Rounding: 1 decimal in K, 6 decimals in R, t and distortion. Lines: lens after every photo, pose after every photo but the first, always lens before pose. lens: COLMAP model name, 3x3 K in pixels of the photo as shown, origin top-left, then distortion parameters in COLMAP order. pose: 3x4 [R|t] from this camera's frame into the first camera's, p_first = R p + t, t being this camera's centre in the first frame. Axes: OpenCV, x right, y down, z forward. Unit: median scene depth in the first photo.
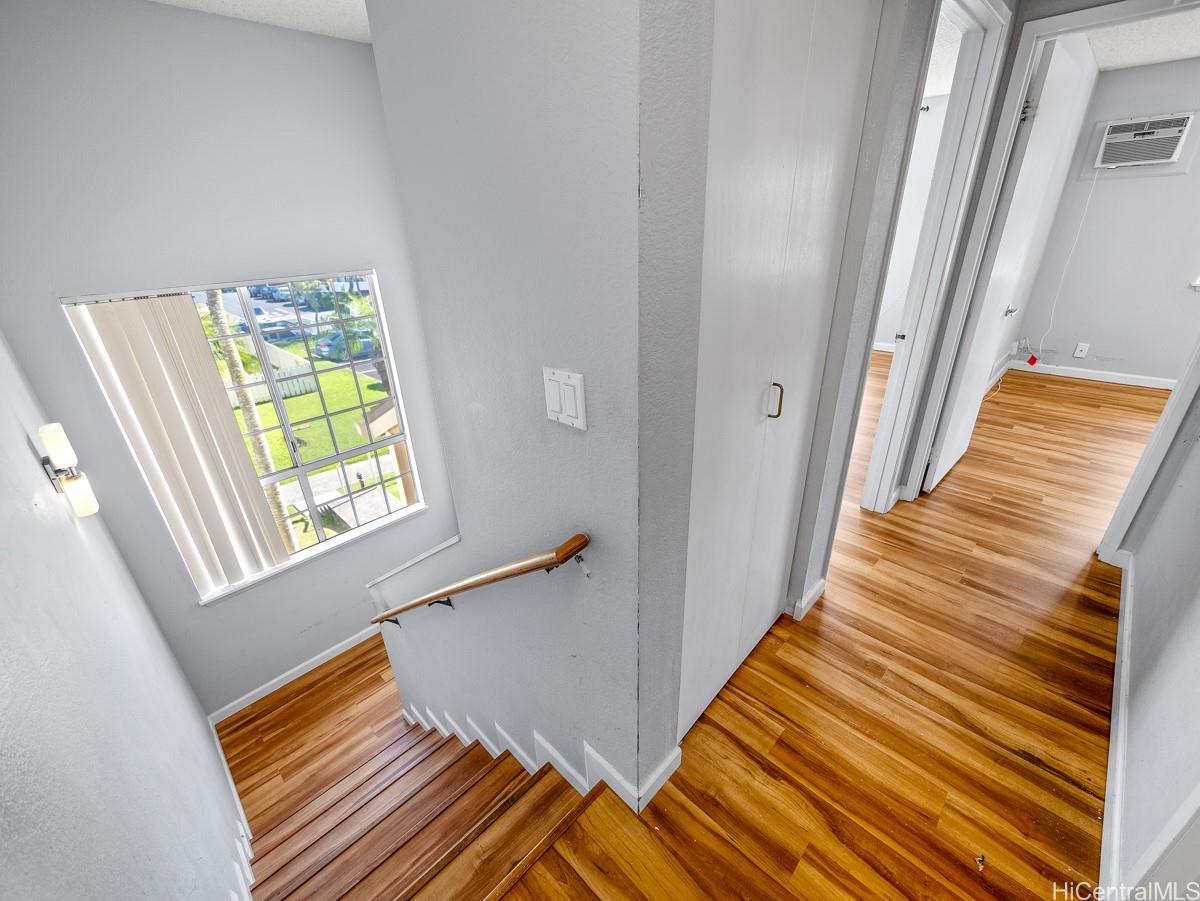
lens RADIAL K [[507.8, 0, 599.9], [0, 507.8, 450.9], [0, 0, 1]] dist [-0.005344, 0.001329]
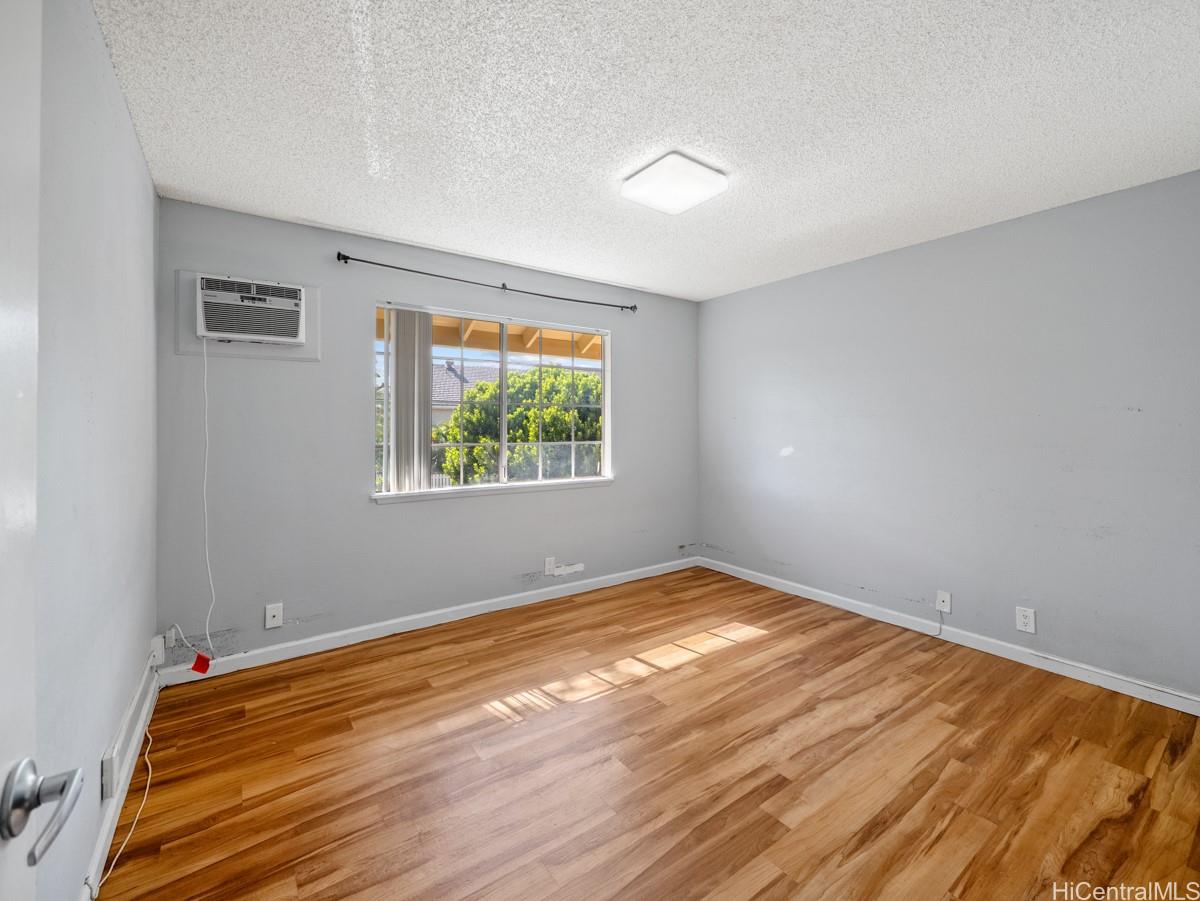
lens RADIAL K [[507.8, 0, 590.4], [0, 507.8, 421.1], [0, 0, 1]] dist [-0.005344, 0.001329]
pose [[0.185674, 0.040251, 0.981787, 0.485178], [0.414864, 0.902528, -0.115460, -0.208275], [-0.890737, 0.428746, 0.150877, 0.545672]]
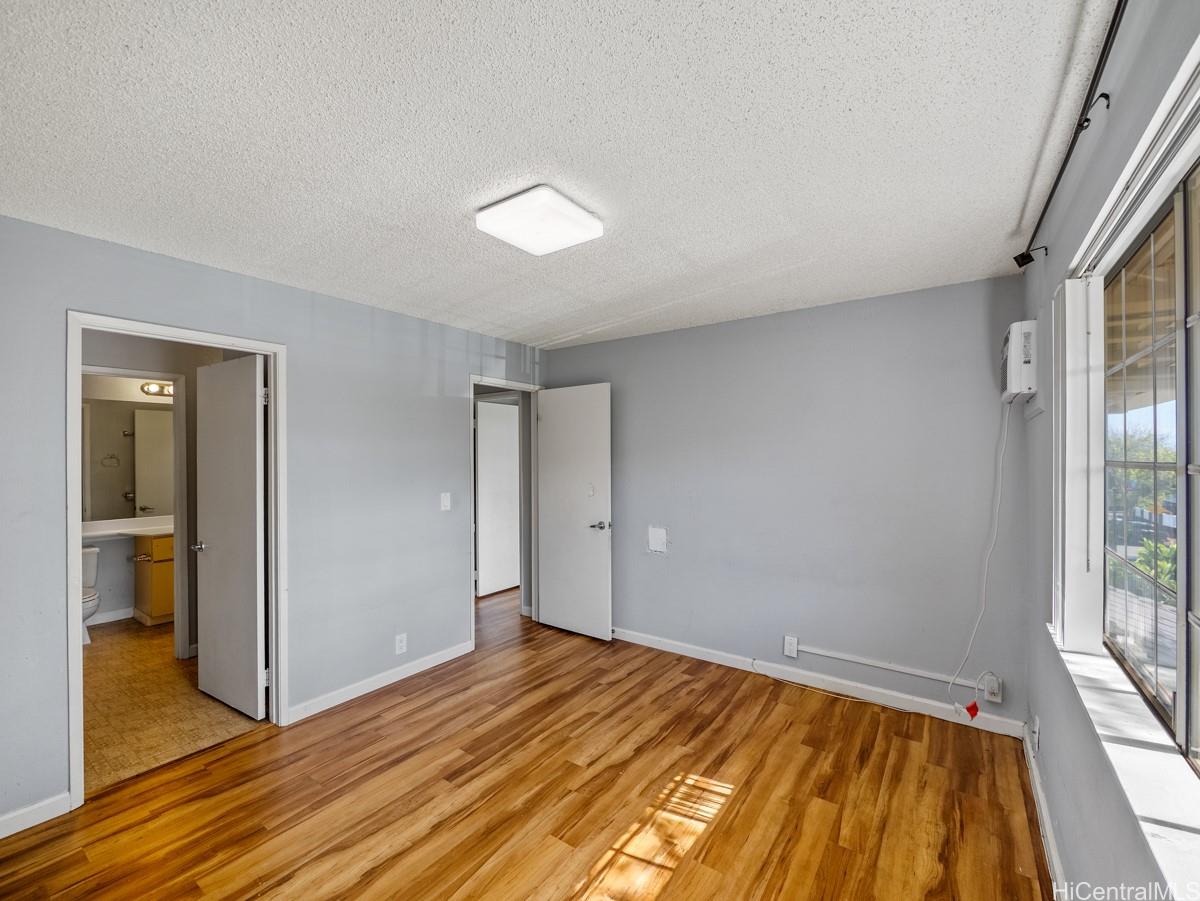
lens RADIAL K [[507.8, 0, 596.1], [0, 507.8, 454.2], [0, 0, 1]] dist [-0.005344, 0.001329]
pose [[0.158522, 0.026909, -0.986989, 1.547346], [-0.424538, 0.904363, -0.043529, -0.273646], [0.891425, 0.425915, 0.154785, 0.501875]]
